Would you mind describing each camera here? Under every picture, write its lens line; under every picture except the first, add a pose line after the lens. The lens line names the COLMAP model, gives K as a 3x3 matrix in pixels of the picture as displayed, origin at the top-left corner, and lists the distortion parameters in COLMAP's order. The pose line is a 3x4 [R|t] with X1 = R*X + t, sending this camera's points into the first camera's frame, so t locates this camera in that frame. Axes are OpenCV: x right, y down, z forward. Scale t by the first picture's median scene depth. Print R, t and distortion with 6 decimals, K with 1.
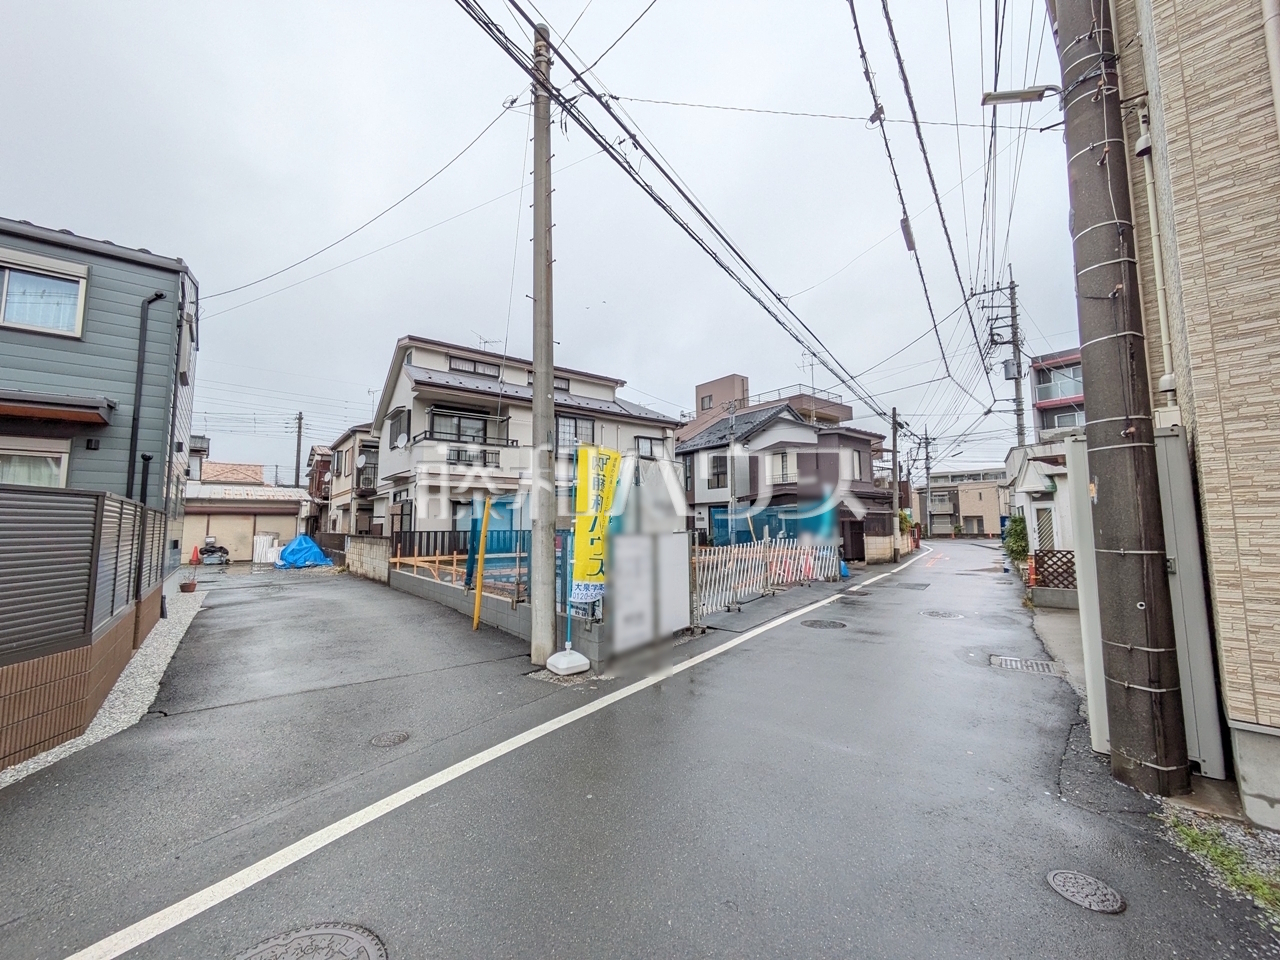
lens RADIAL K [[503.4, 0, 638.8], [0, 503.4, 479.4], [0, 0, 1]] dist [-0.001413, 0.001980]
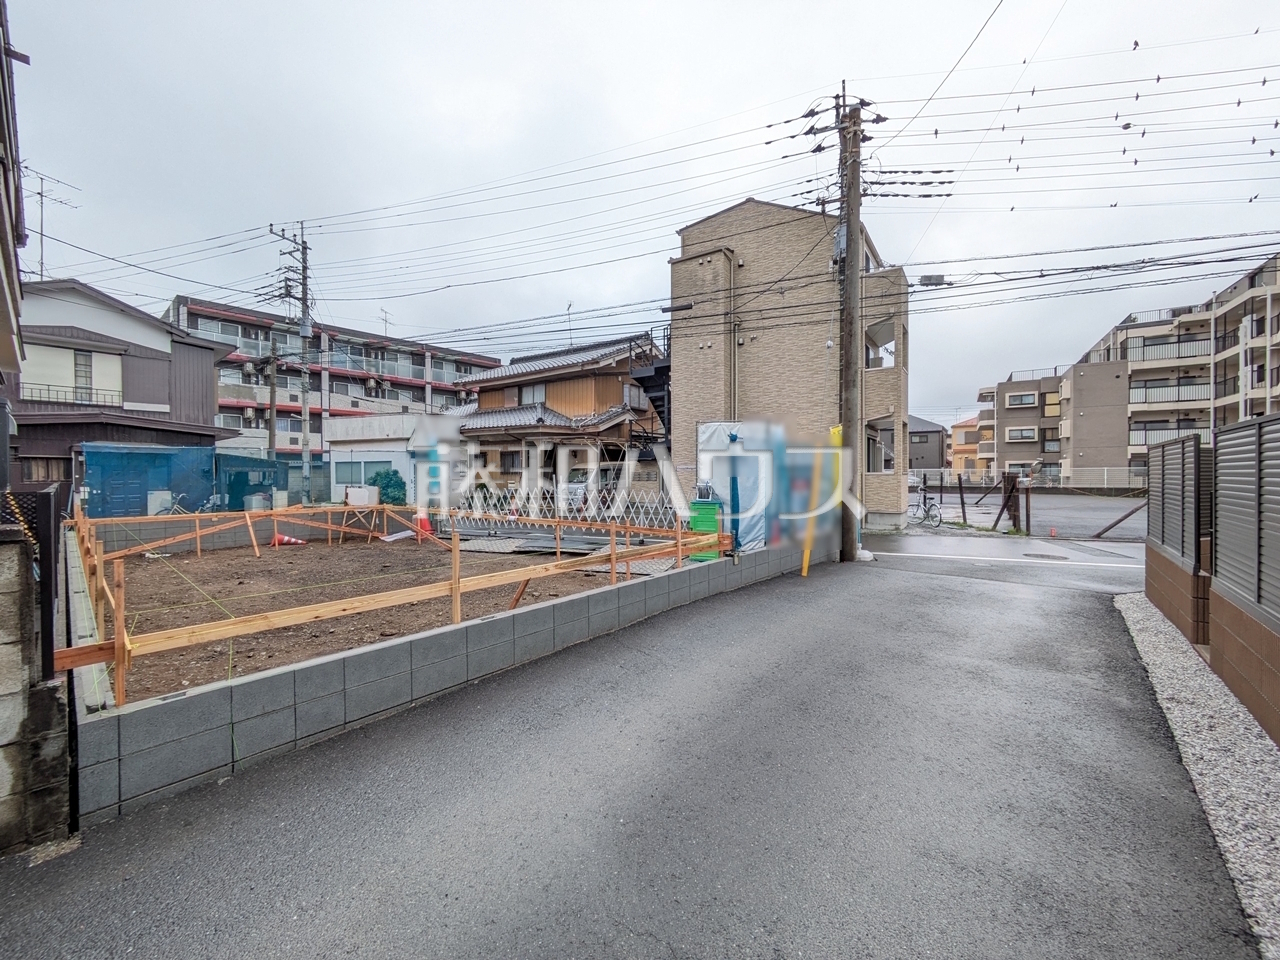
lens RADIAL K [[503.4, 0, 638.8], [0, 503.4, 479.4], [0, 0, 1]] dist [-0.001413, 0.001980]
pose [[-0.204732, -0.001563, 0.978817, -0.477155], [-0.086262, 0.996137, -0.016452, 0.057893], [-0.975009, -0.087803, -0.204076, 0.601448]]
